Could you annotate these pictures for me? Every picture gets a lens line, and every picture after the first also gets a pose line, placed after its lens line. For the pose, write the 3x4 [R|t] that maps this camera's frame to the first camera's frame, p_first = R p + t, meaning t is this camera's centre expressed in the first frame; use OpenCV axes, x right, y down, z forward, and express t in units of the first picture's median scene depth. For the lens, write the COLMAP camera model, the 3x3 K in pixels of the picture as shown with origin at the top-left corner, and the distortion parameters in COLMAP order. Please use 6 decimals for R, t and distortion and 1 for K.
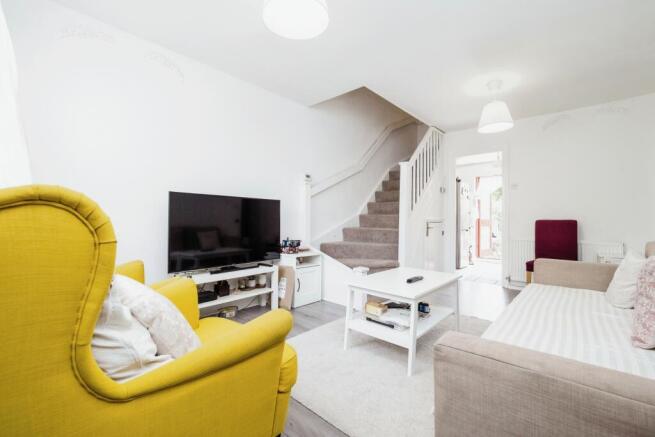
lens RADIAL K [[286.3, 0, 331.2], [0, 286.3, 225.2], [0, 0, 1]] dist [-0.009702, -0.000298]
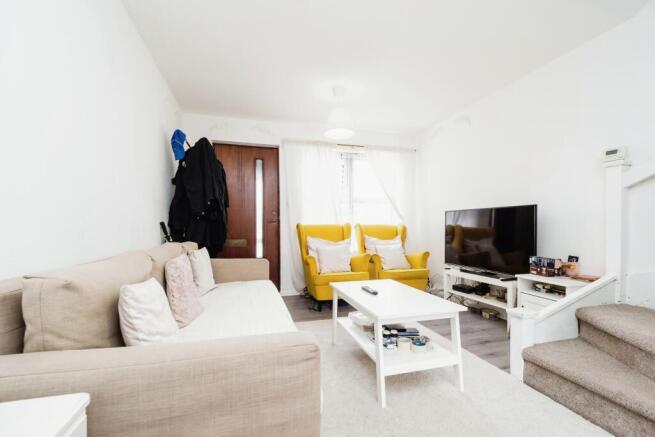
lens RADIAL K [[286.3, 0, 331.2], [0, 286.3, 225.2], [0, 0, 1]] dist [-0.009702, -0.000298]
pose [[-0.540965, 0.000608, -0.841045, 0.866155], [-0.004392, 0.999984, 0.003548, -0.034608], [0.841034, 0.005613, -0.540954, 1.059123]]
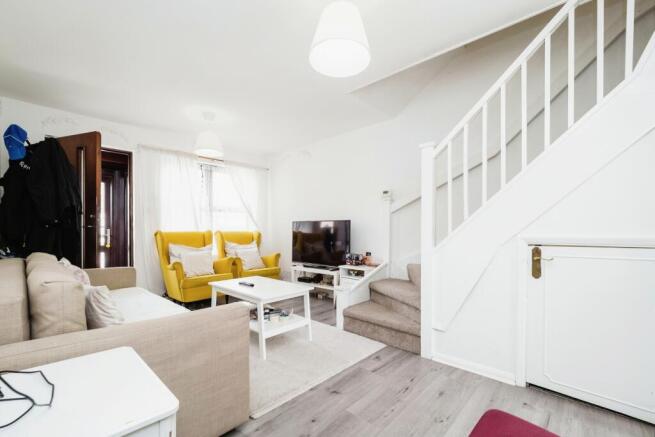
lens RADIAL K [[286.3, 0, 331.2], [0, 286.3, 225.2], [0, 0, 1]] dist [-0.009702, -0.000298]
pose [[-0.013707, -0.011165, -0.999844, 1.161881], [-0.010679, 0.999882, -0.011019, -0.056896], [0.999849, 0.010526, -0.013824, 1.044782]]
